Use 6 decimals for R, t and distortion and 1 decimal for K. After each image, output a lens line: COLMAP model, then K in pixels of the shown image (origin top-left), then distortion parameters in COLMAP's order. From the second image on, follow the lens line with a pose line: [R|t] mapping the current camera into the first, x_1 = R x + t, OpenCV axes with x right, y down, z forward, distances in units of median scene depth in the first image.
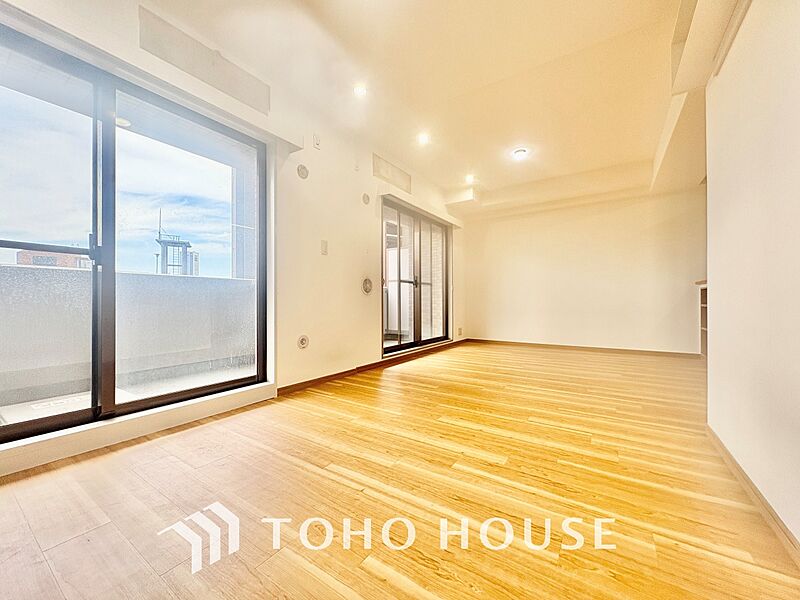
lens RADIAL K [[319.3, 0, 400.2], [0, 319.3, 299.6], [0, 0, 1]] dist [0.001266, 0.000126]
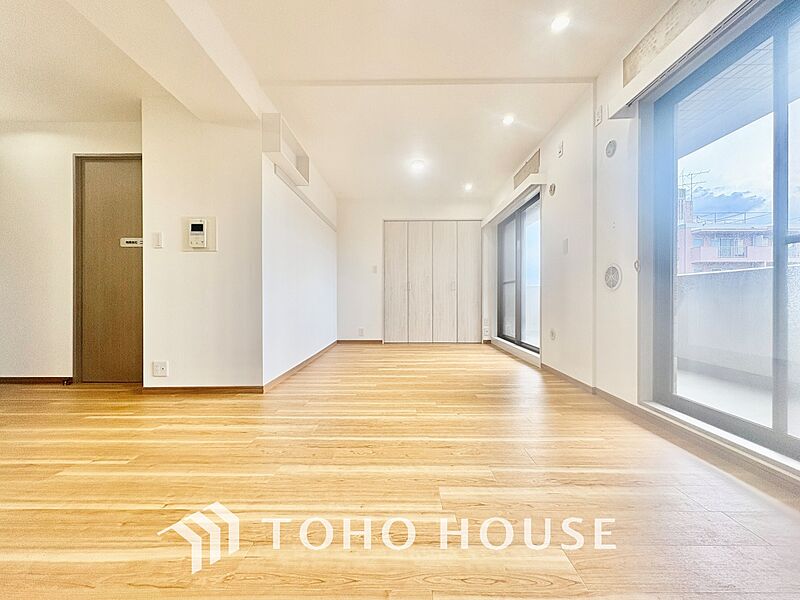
lens RADIAL K [[319.3, 0, 399.7], [0, 319.3, 299.5], [0, 0, 1]] dist [0.001266, 0.000126]
pose [[-0.840888, 0.005049, -0.541186, 0.893376], [0.005072, 0.999986, 0.001448, -0.000673], [0.541185, -0.001528, -0.840902, 1.862360]]
